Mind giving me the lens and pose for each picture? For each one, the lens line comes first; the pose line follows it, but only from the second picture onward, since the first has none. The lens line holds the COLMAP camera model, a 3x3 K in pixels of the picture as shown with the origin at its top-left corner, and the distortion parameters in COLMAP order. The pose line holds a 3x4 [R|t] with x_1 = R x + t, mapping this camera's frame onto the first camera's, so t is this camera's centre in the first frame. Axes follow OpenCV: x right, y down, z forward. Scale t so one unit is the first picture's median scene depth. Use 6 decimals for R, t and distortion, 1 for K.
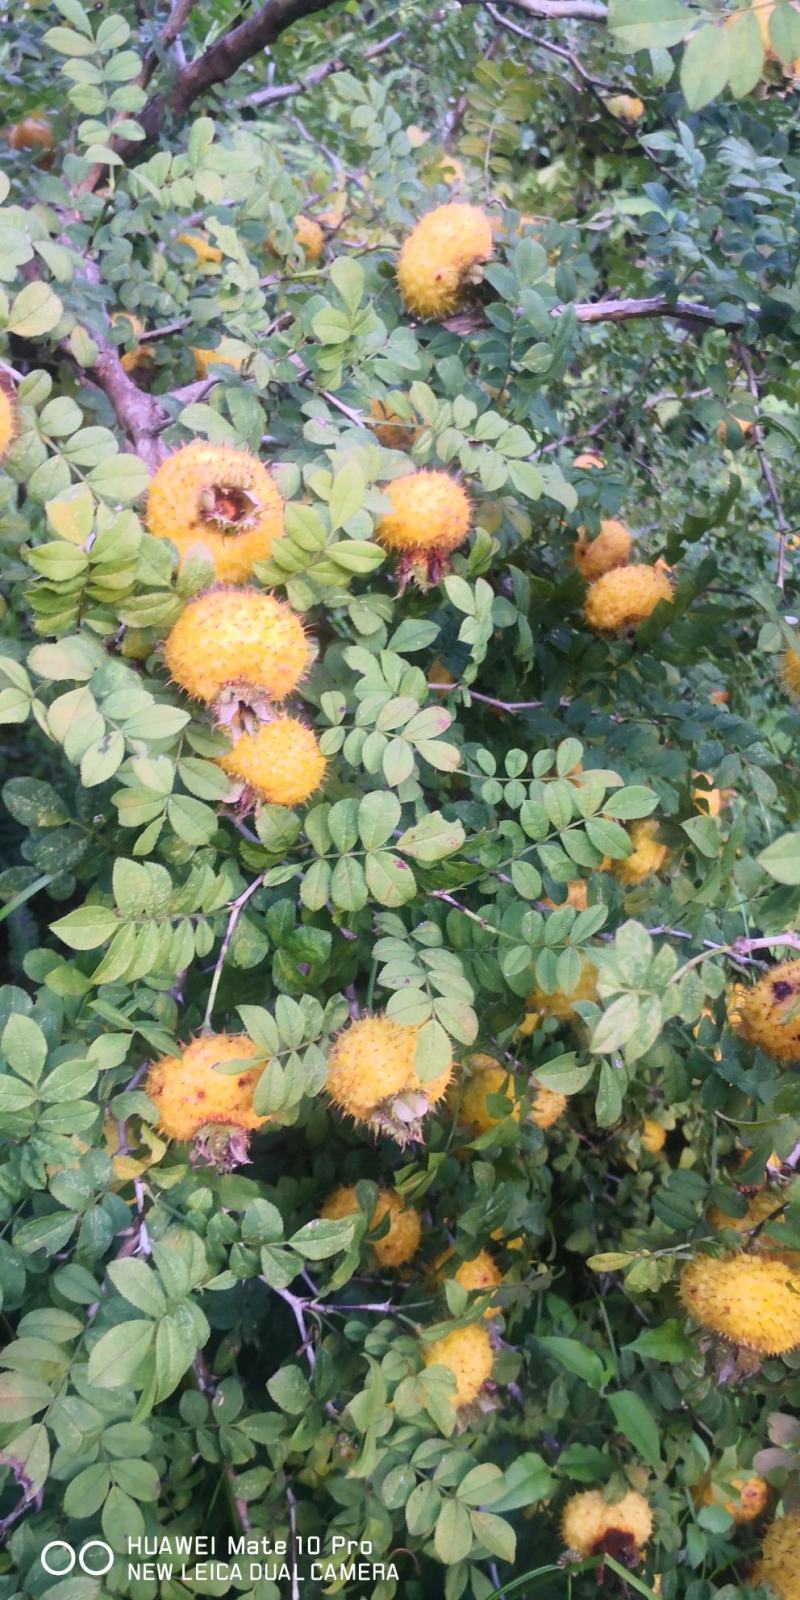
lens RADIAL K [[1510.9, 0, 396.5], [0, 1510.9, 885.3], [0, 0, 1]] dist [0.053397, -0.009877]
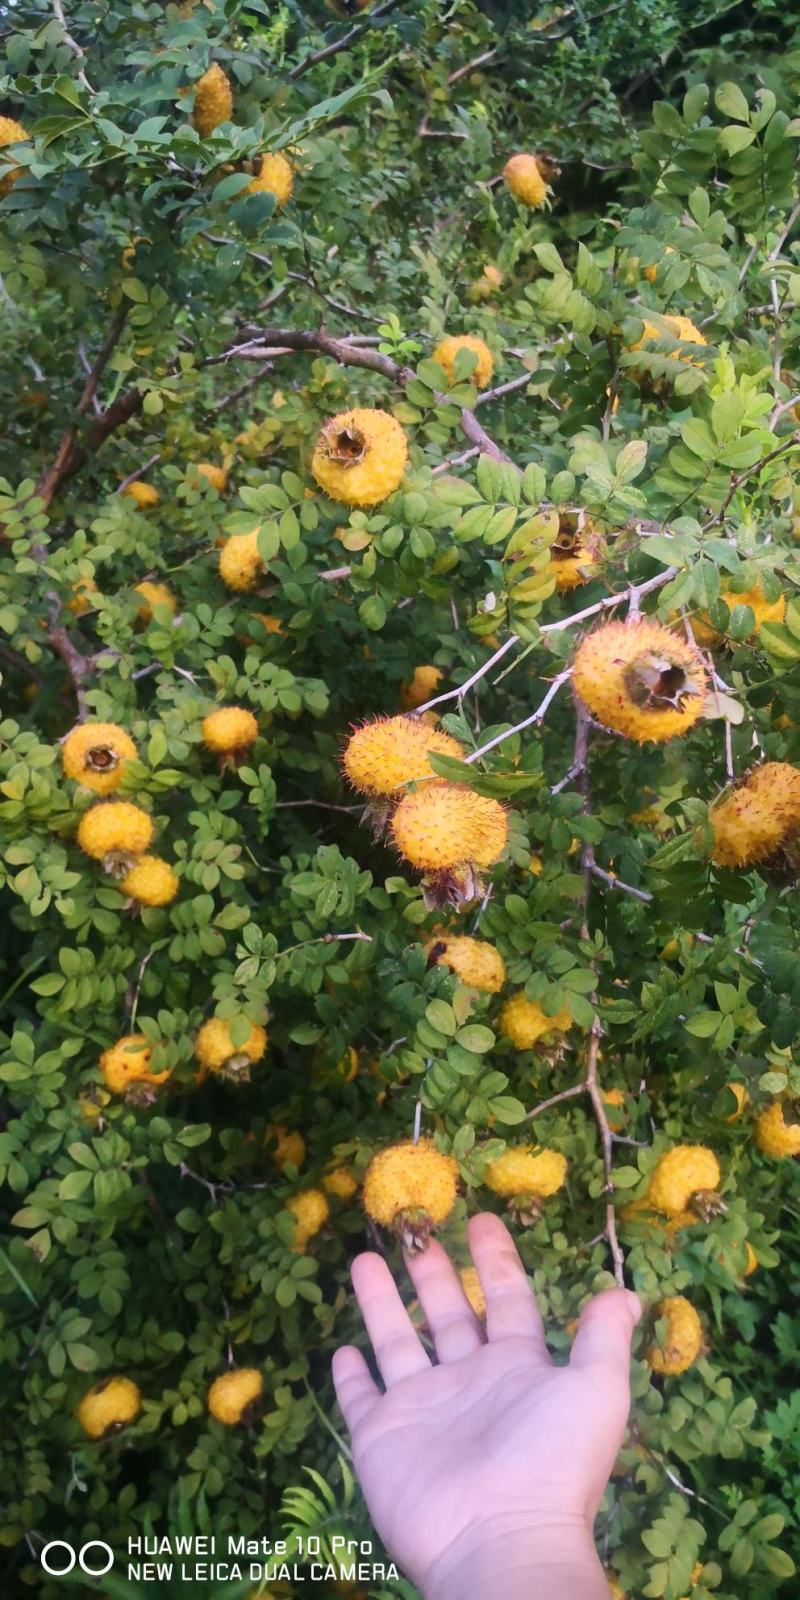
lens RADIAL K [[1510.9, 0, 396.5], [0, 1510.9, 885.3], [0, 0, 1]] dist [0.053397, -0.009877]
pose [[0.991587, -0.111126, -0.066387, 0.346471], [0.110066, 0.993735, -0.019417, -0.011005], [0.068128, 0.011947, 0.997605, -0.832850]]
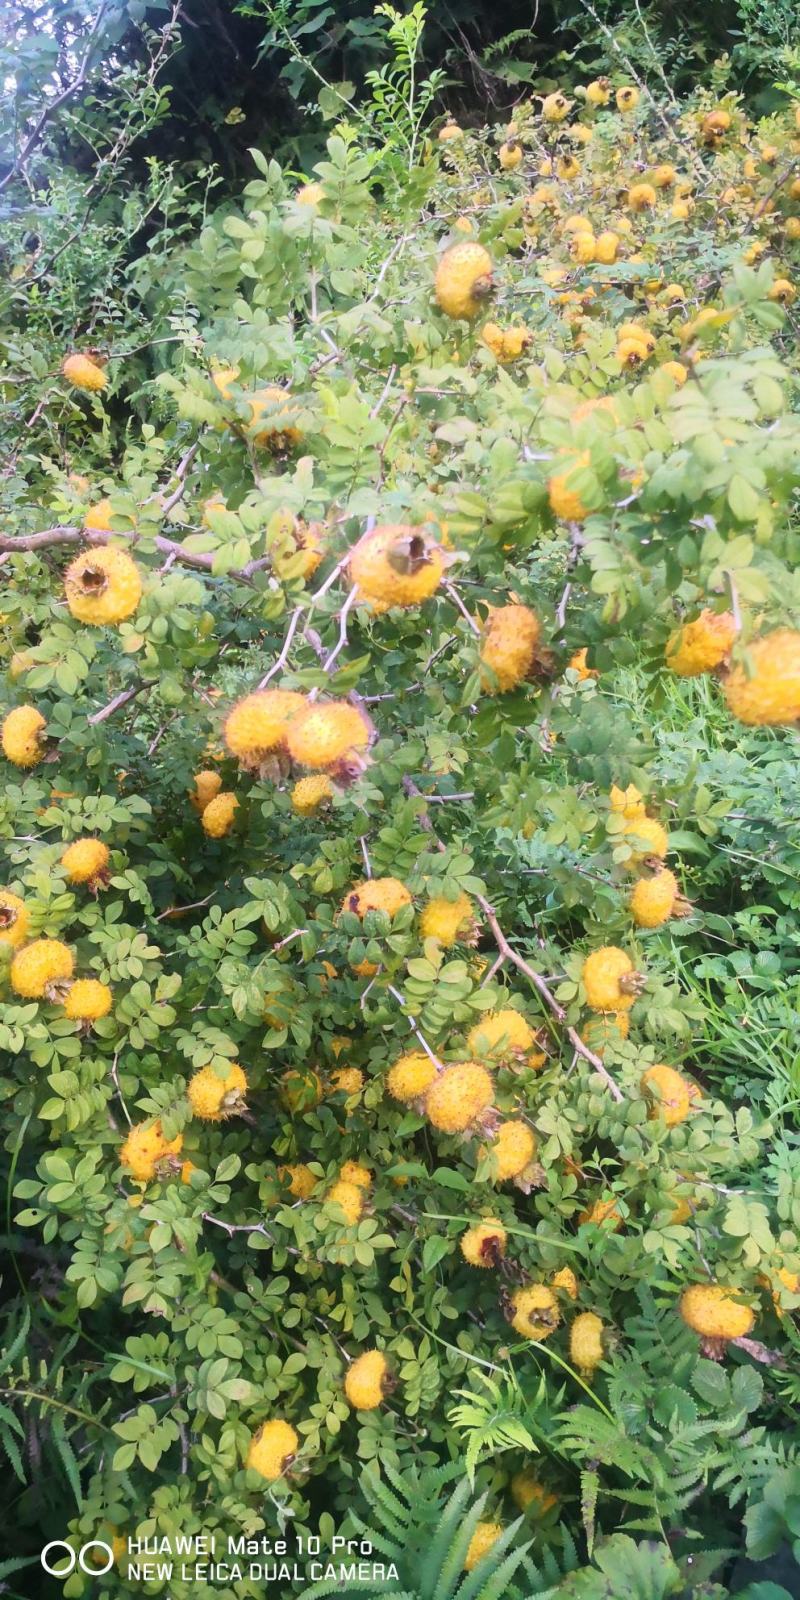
lens RADIAL K [[1498.4, 0, 425.1], [0, 1498.4, 842.3], [0, 0, 1]] dist [0.114495, -0.281159]
pose [[0.812755, -0.568587, 0.127039, 0.163170], [0.580214, 0.809679, -0.088154, 0.199374], [-0.052737, 0.145357, 0.987973, -1.144568]]
